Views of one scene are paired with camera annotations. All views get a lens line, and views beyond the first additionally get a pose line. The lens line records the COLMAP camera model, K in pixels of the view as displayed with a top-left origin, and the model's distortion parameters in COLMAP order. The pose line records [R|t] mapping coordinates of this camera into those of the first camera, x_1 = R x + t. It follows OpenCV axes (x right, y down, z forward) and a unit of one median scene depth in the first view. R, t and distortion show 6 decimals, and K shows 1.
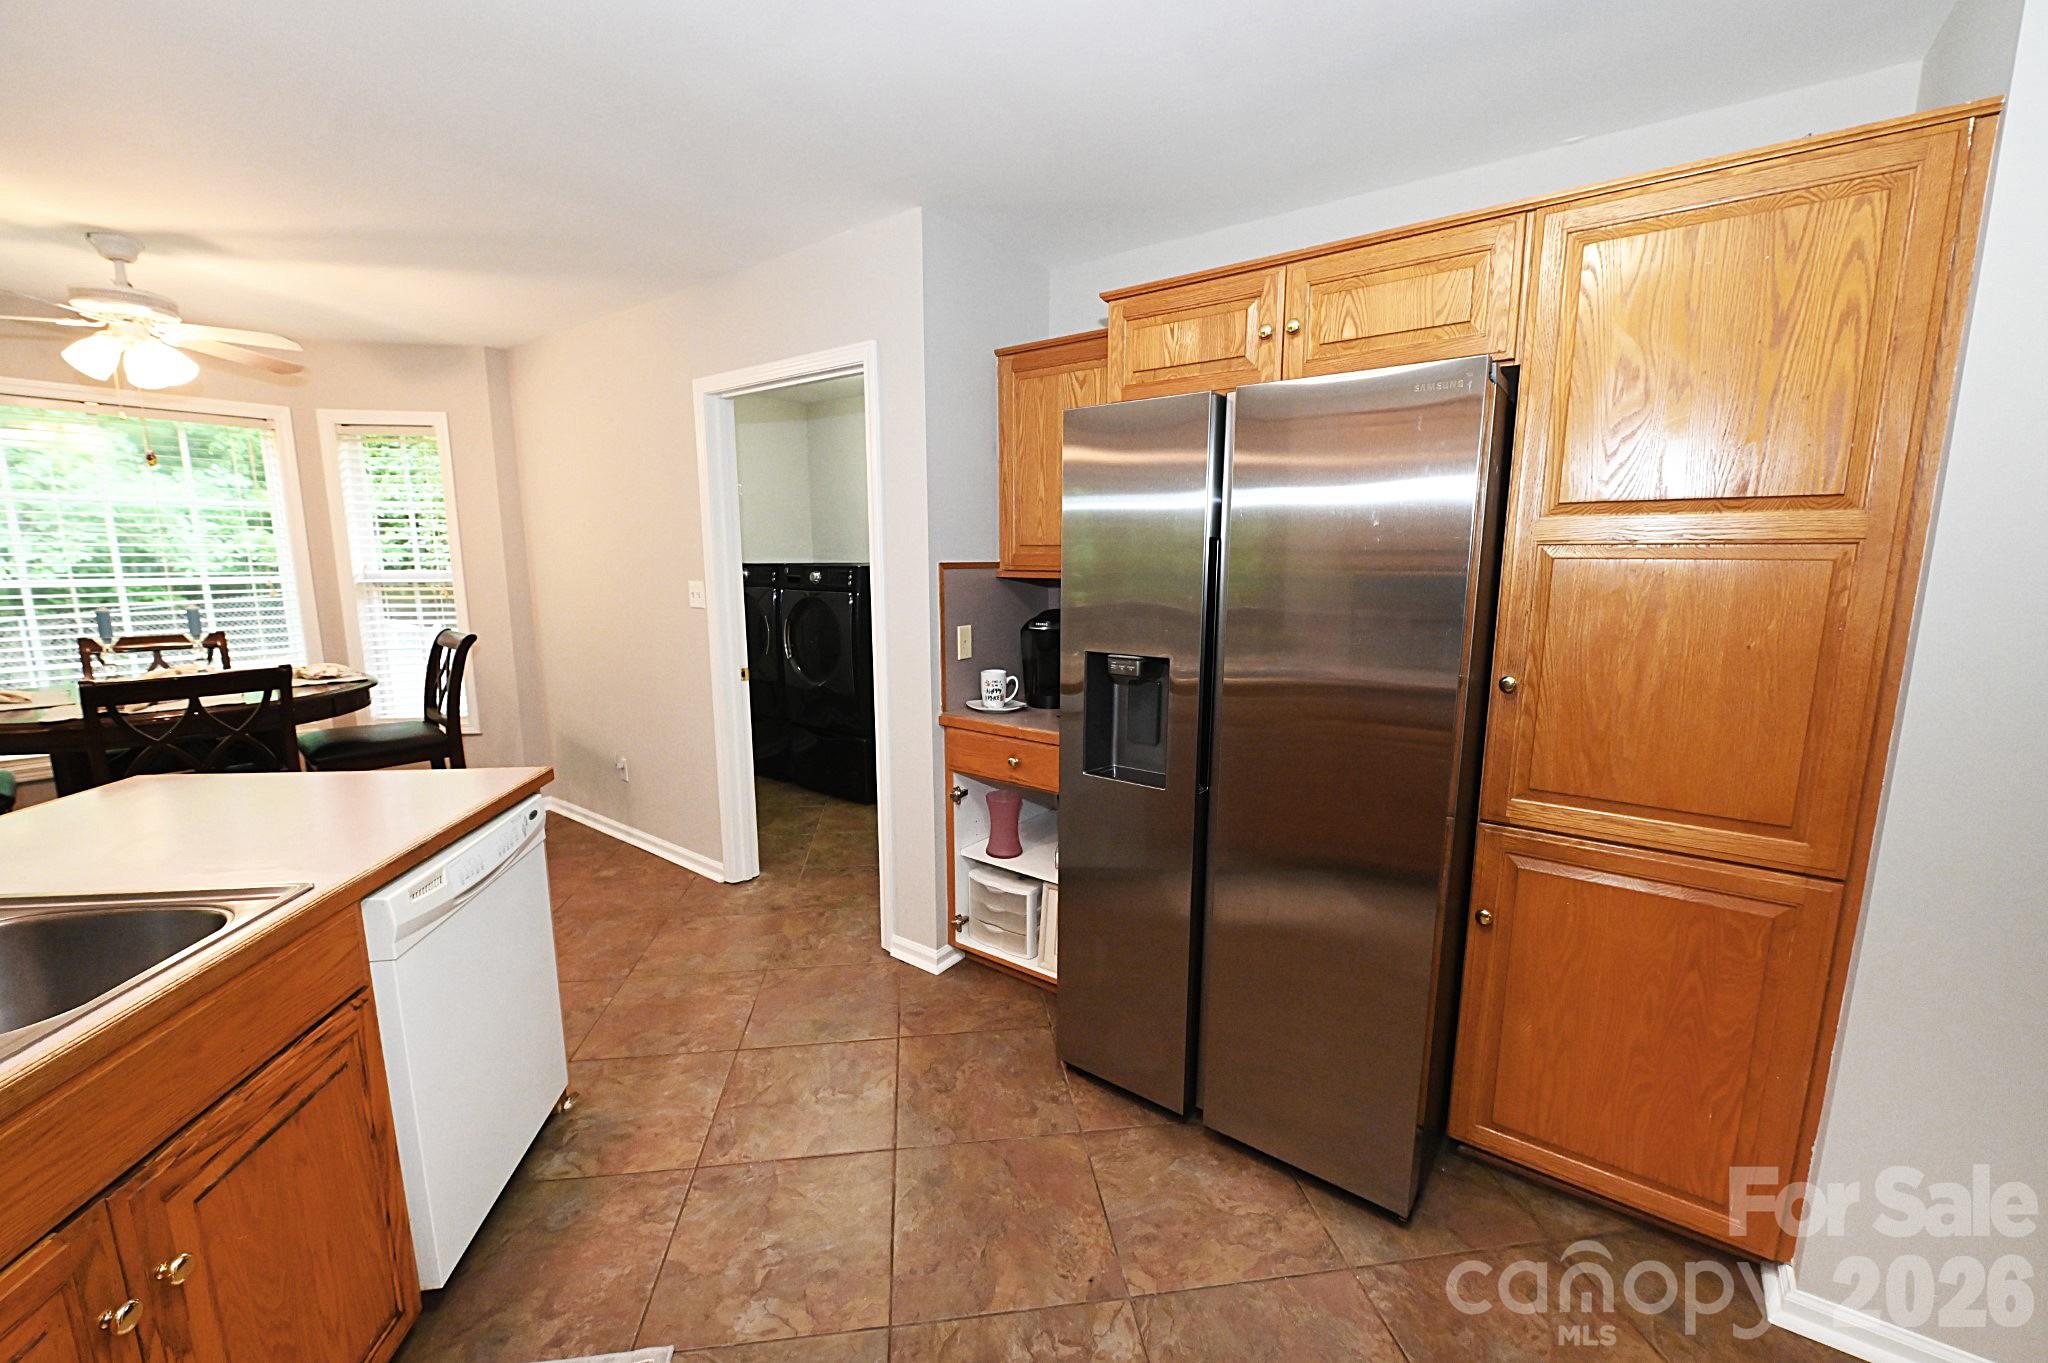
lens RADIAL K [[805.1, 0, 1025.1], [0, 805.1, 688.0], [0, 0, 1]] dist [-0.008166, -0.001056]
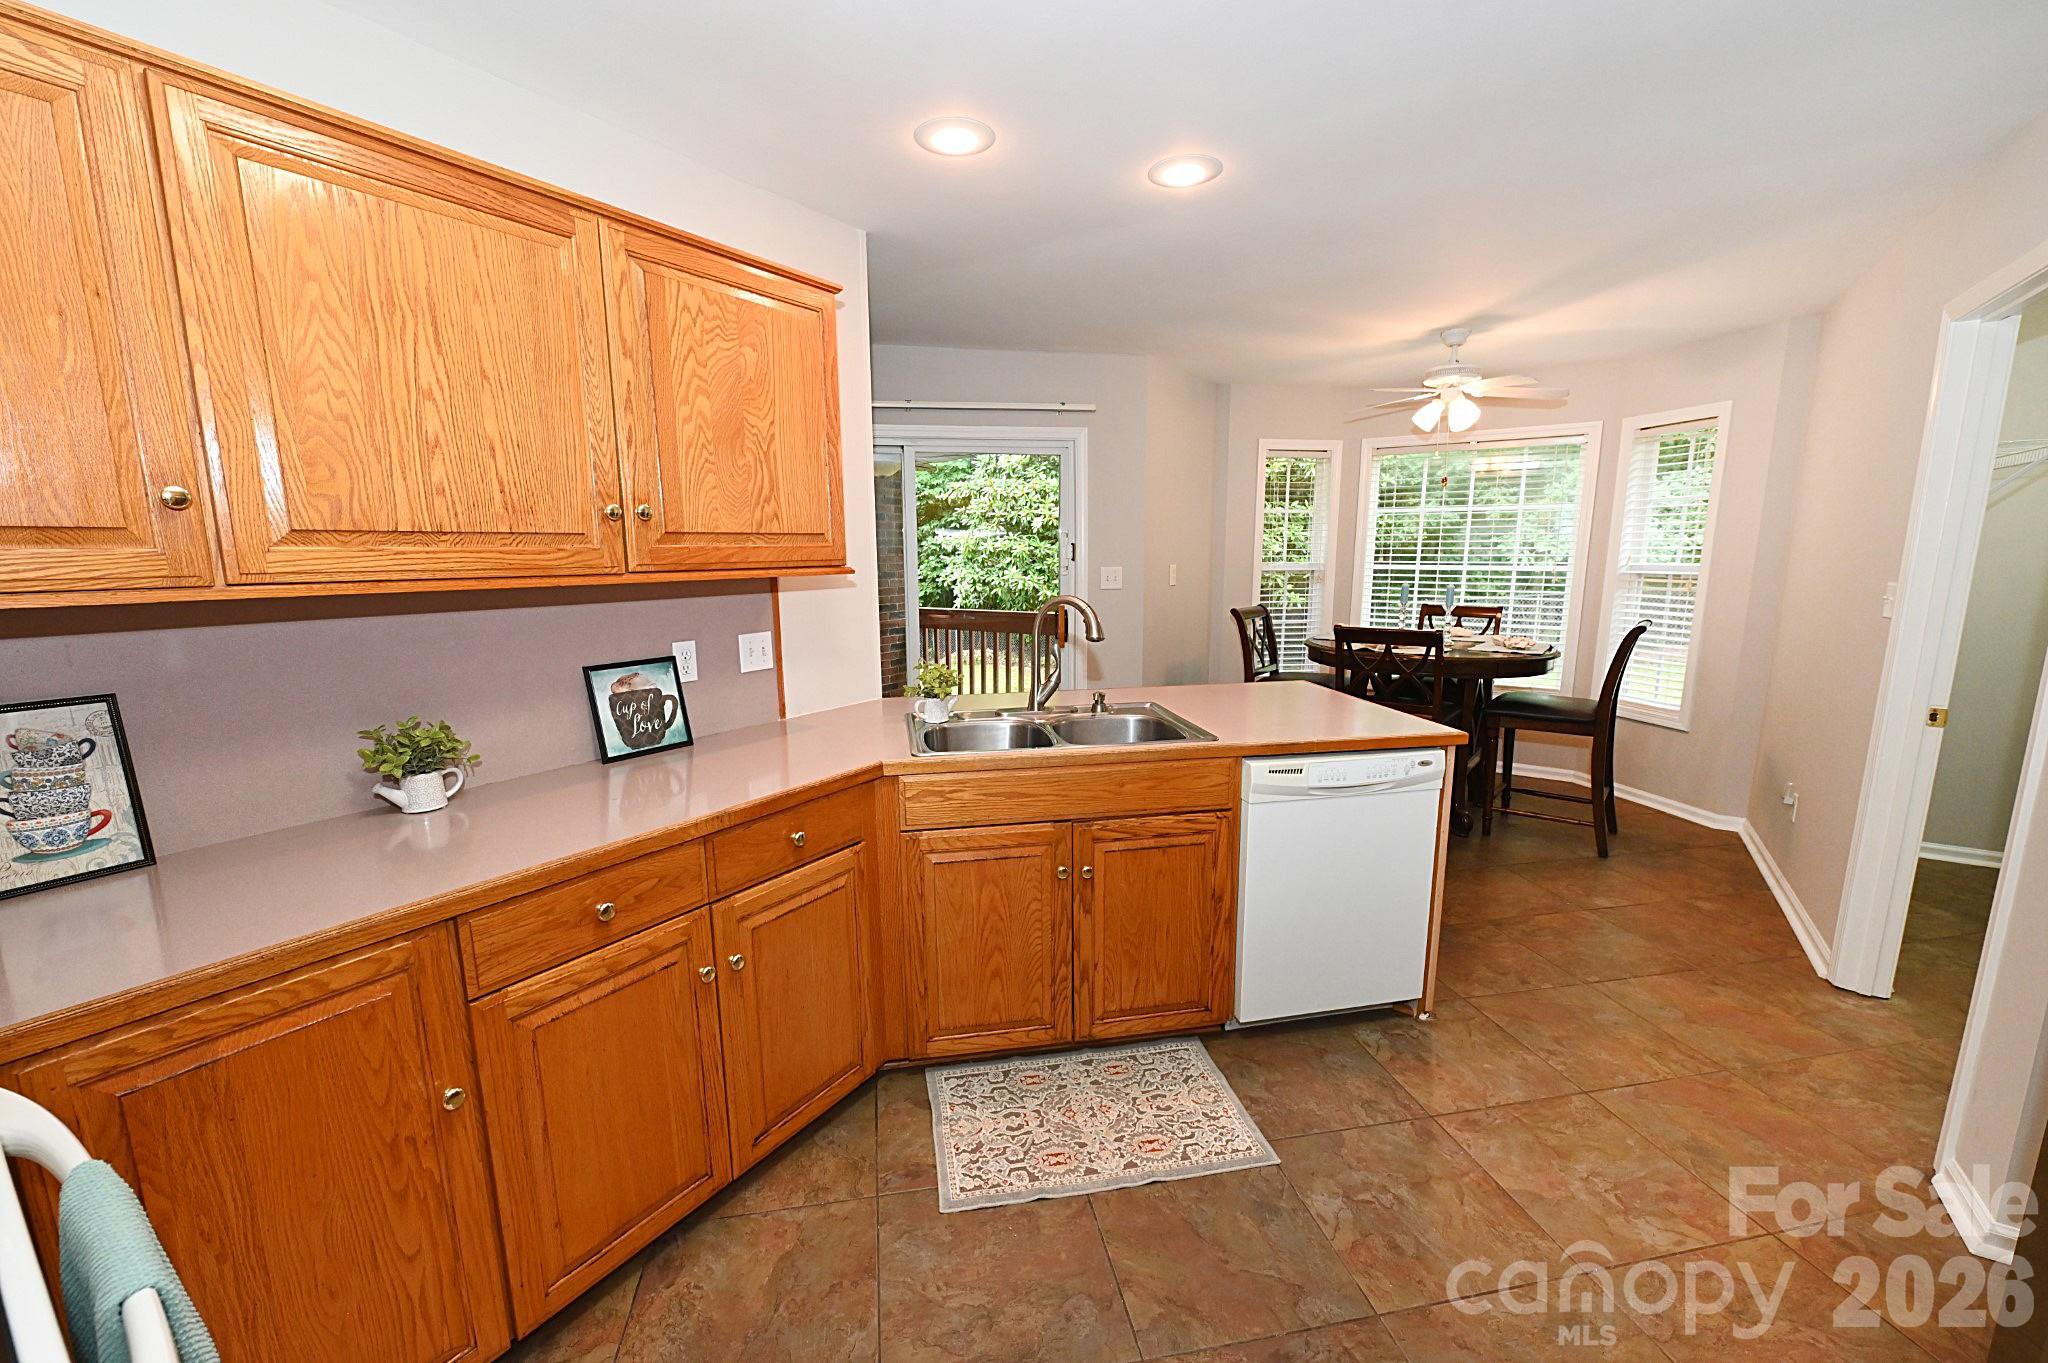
lens RADIAL K [[805.1, 0, 1026.9], [0, 805.1, 691.2], [0, 0, 1]] dist [-0.008166, -0.001056]
pose [[0.051467, 0.171546, -0.983831, 0.417065], [-0.158674, 0.974027, 0.161536, -0.038822], [0.985989, 0.147795, 0.077350, 0.231204]]
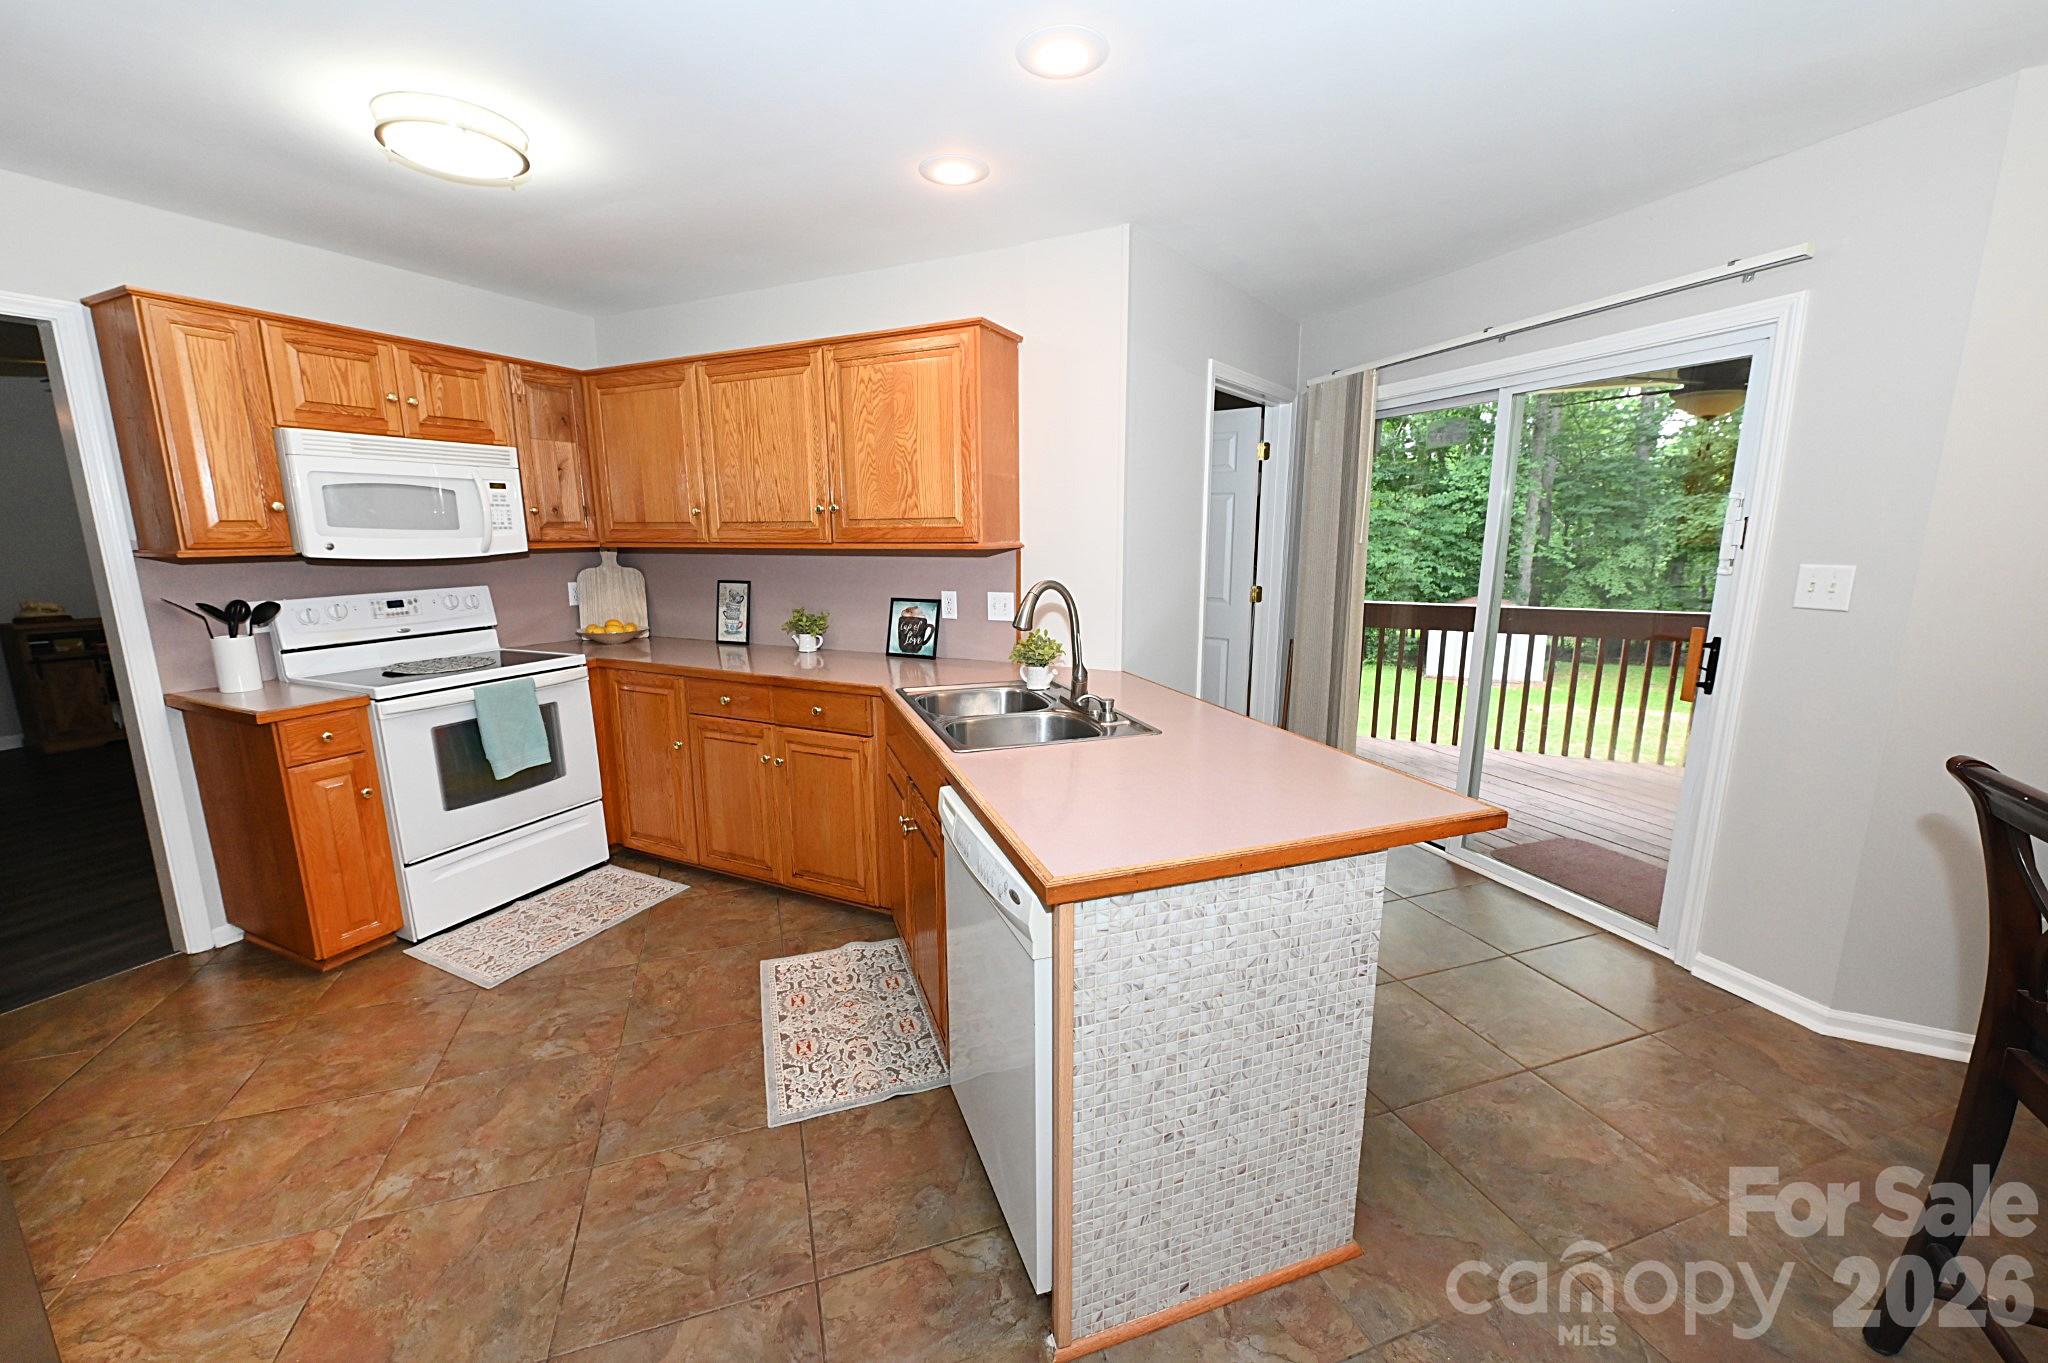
lens RADIAL K [[805.1, 0, 1023.4], [0, 805.1, 686.4], [0, 0, 1]] dist [-0.008166, -0.001056]
pose [[-0.980878, 0.040810, -0.190296, -0.384491], [-0.028493, 0.937122, 0.347837, -0.212254], [0.192526, 0.346608, -0.918039, 1.251959]]
